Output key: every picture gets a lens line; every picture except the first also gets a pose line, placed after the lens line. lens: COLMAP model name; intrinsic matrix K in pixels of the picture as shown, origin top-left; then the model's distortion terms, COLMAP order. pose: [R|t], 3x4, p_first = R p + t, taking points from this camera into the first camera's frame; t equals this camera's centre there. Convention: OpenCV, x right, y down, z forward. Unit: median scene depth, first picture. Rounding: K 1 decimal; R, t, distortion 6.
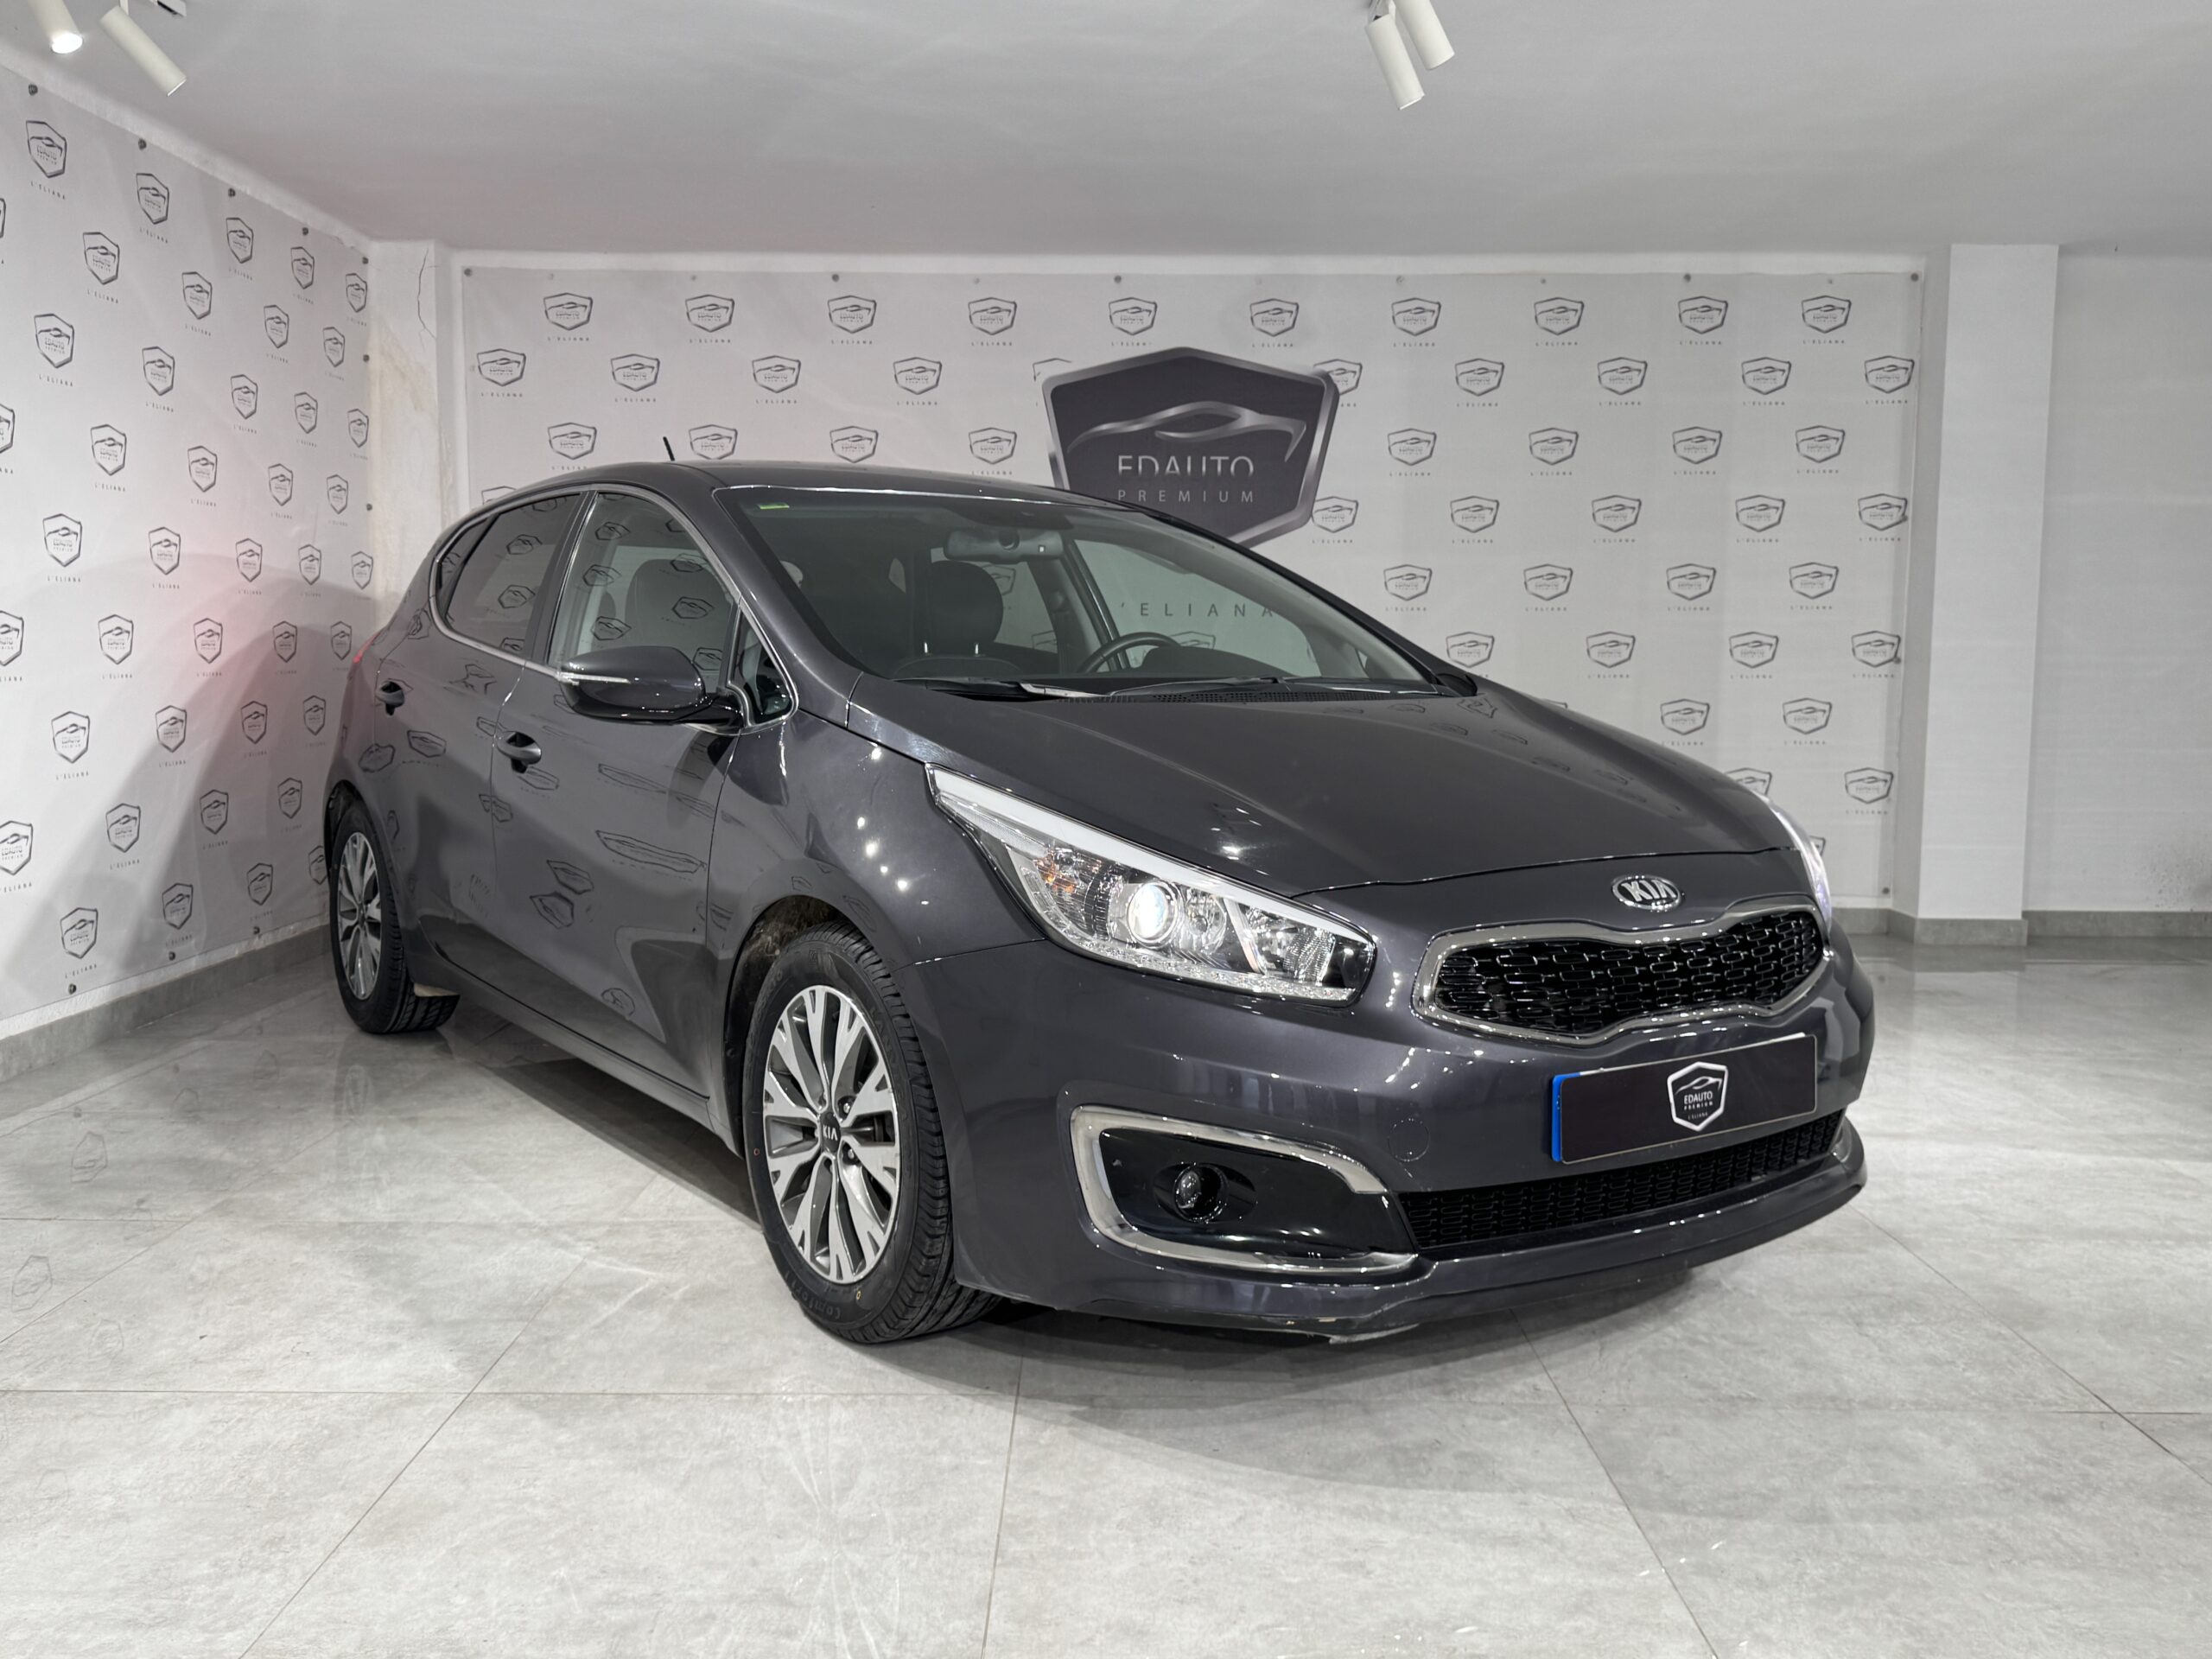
lens RADIAL K [[1866.1, 0, 1099.9], [0, 1866.1, 825.7], [0, 0, 1]] dist [0.130228, -0.246708]
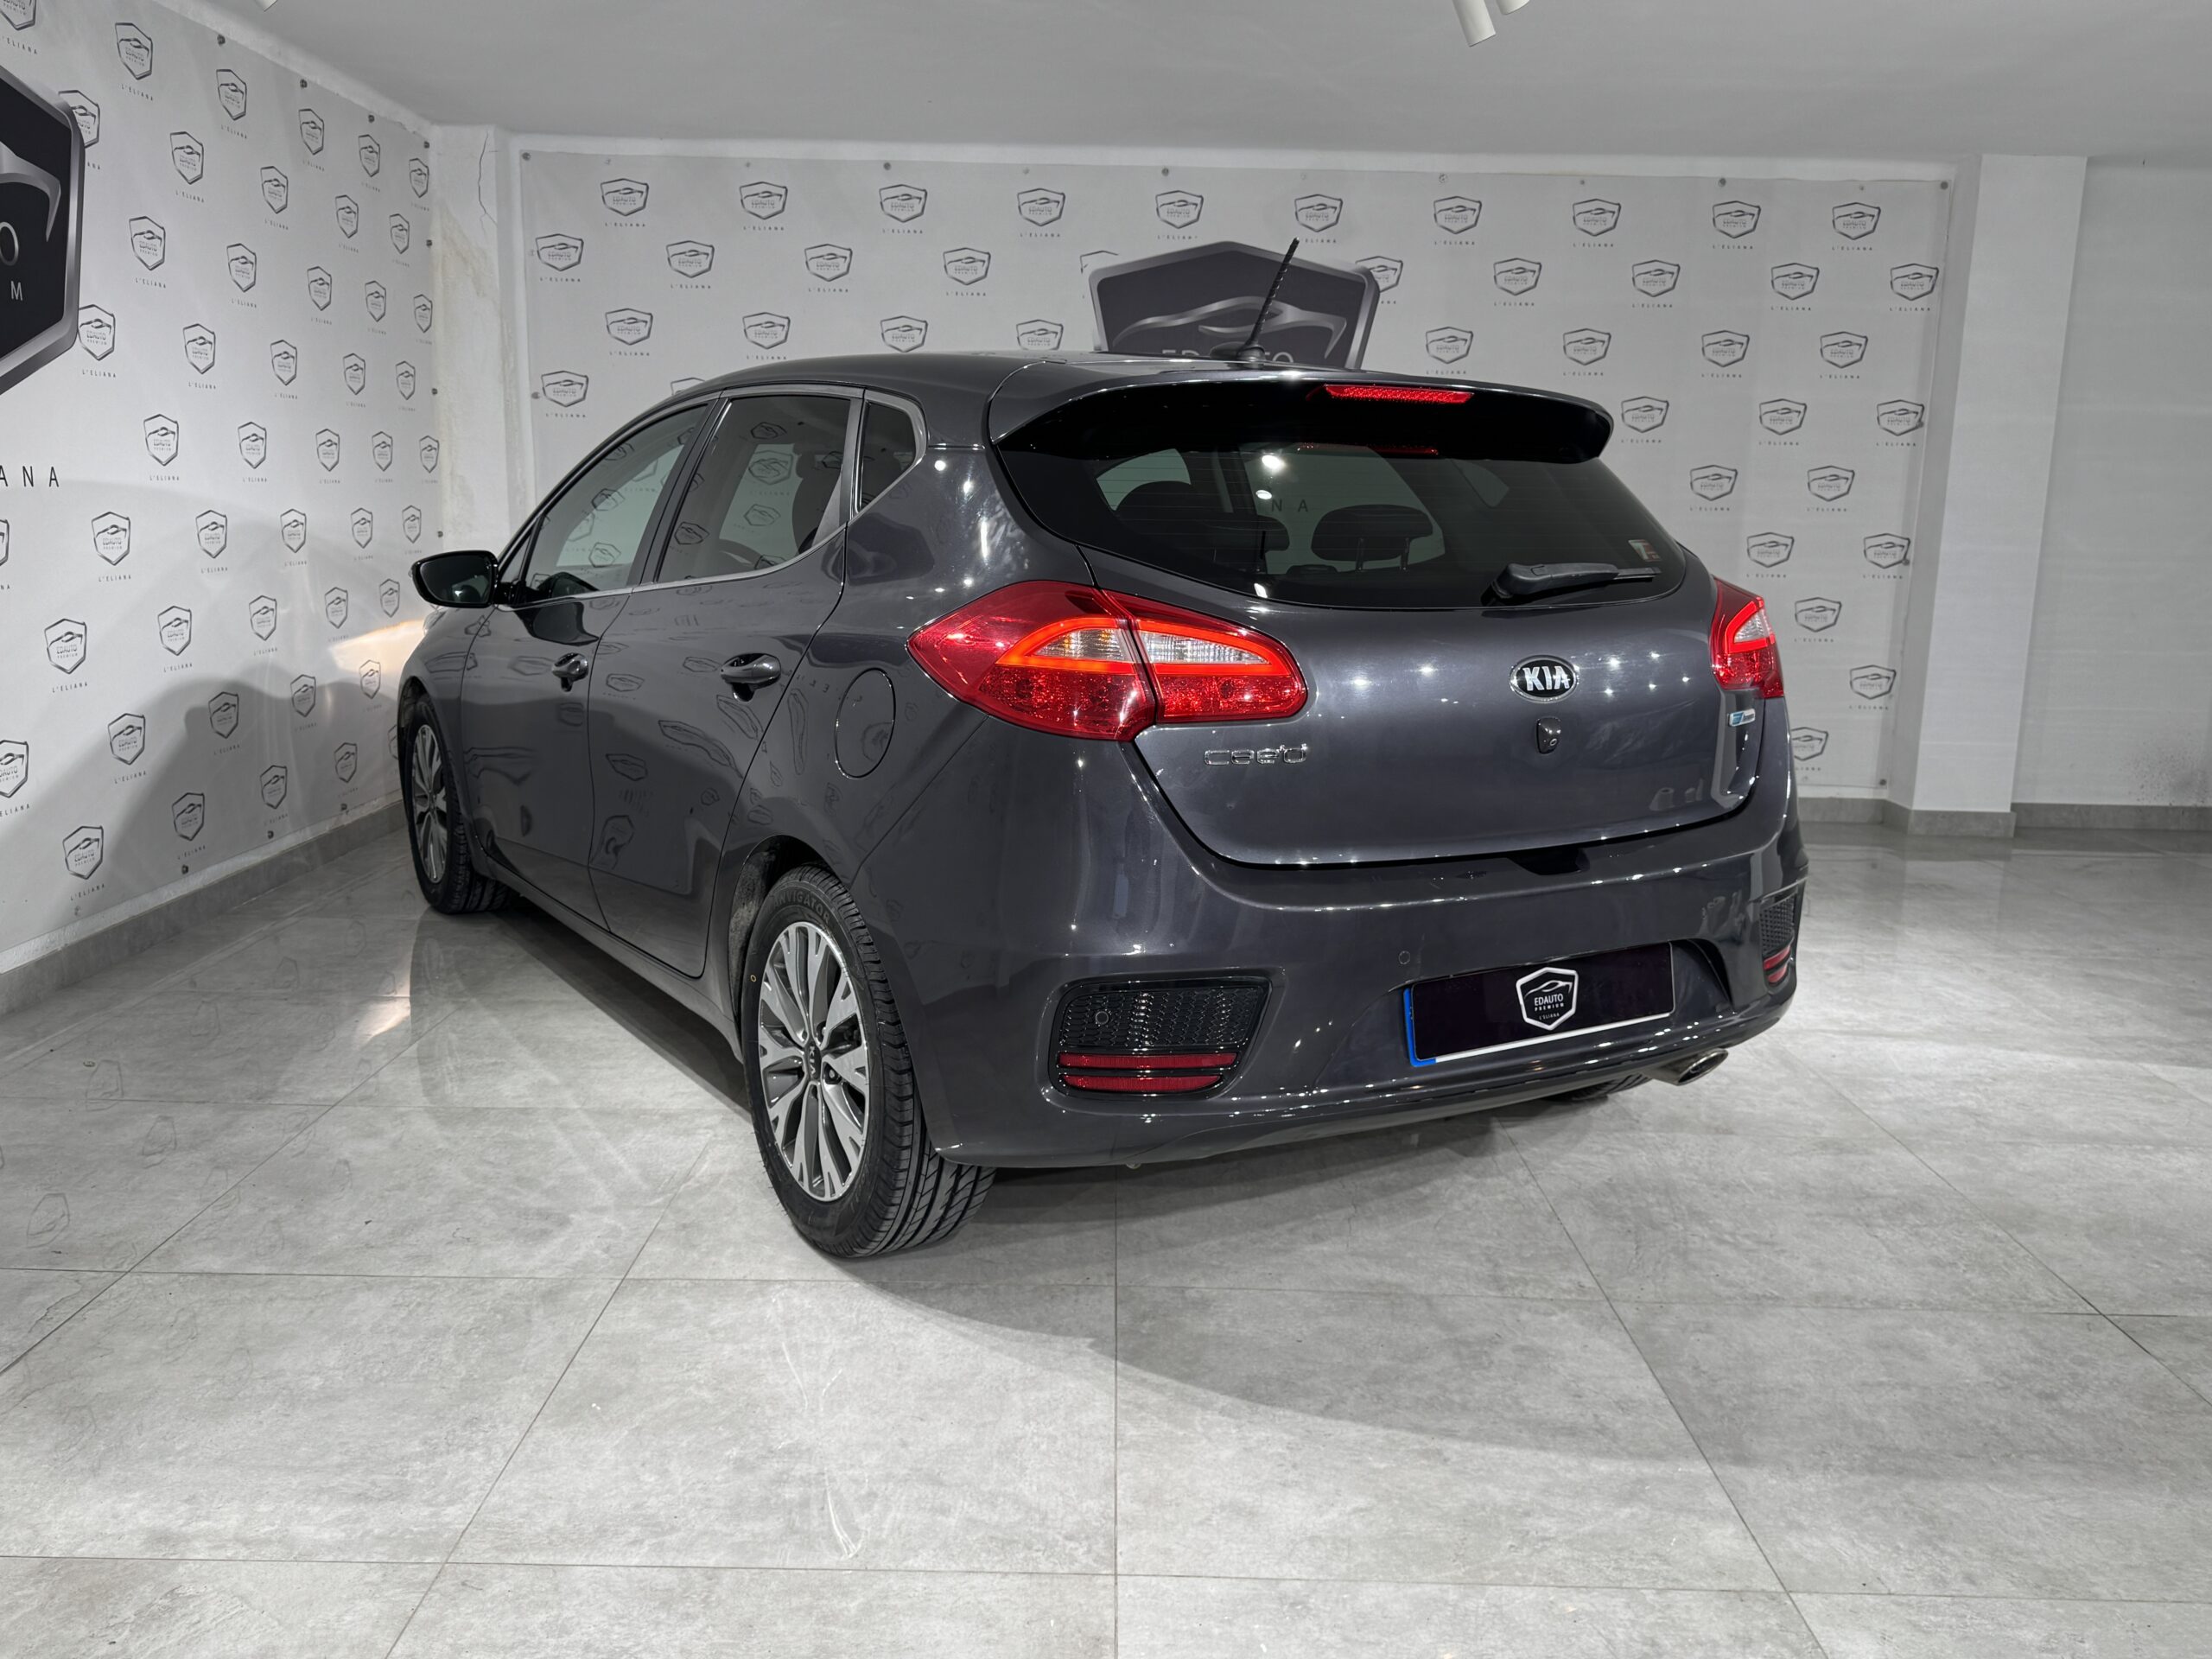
lens RADIAL K [[1805.7, 0, 1117.7], [0, 1805.7, 840.0], [0, 0, 1]] dist [0.140441, -0.262989]
pose [[0.999863, 0.012860, 0.010427, -0.050871], [-0.013777, 0.995549, 0.093232, -0.053923], [-0.009182, -0.093363, 0.995590, -0.041059]]
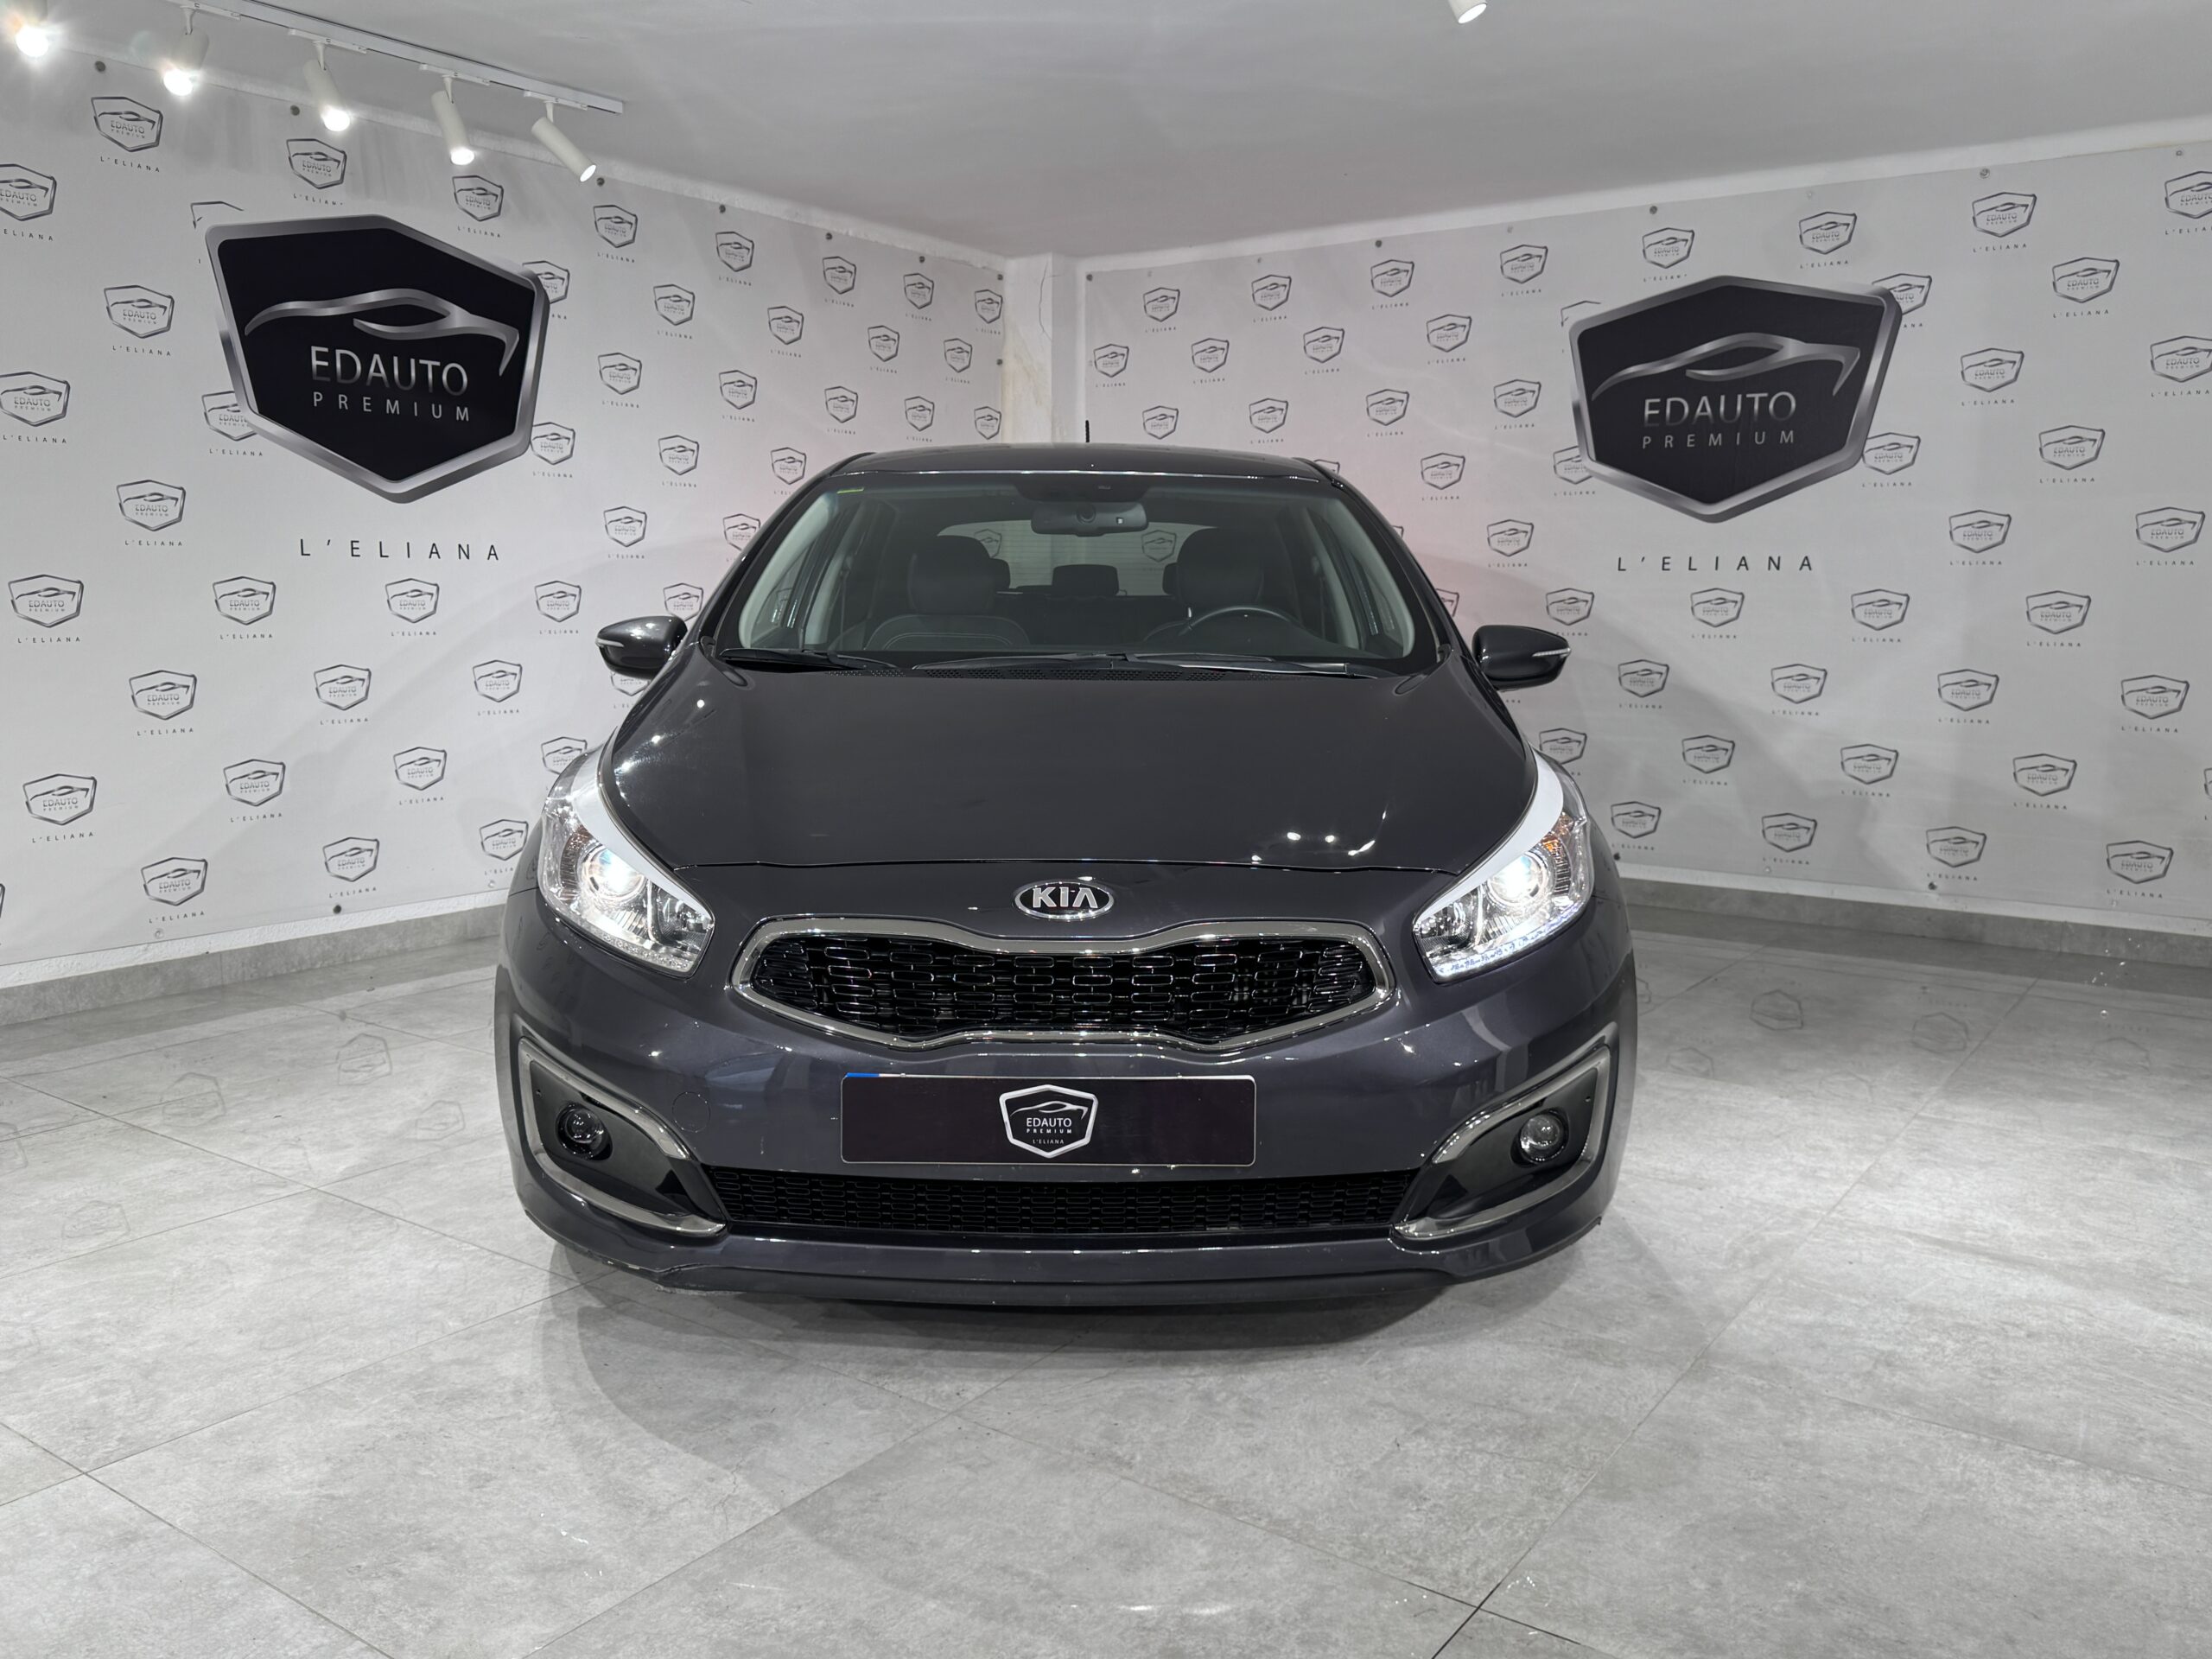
lens RADIAL K [[1765.1, 0, 1106.0], [0, 1765.1, 829.5], [0, 0, 1]] dist [0.078259, -0.136745]
pose [[0.821442, 0.078844, -0.564815, 0.727834], [-0.055623, 0.996752, 0.058244, -0.047869], [0.567573, -0.016427, 0.823159, 0.263675]]
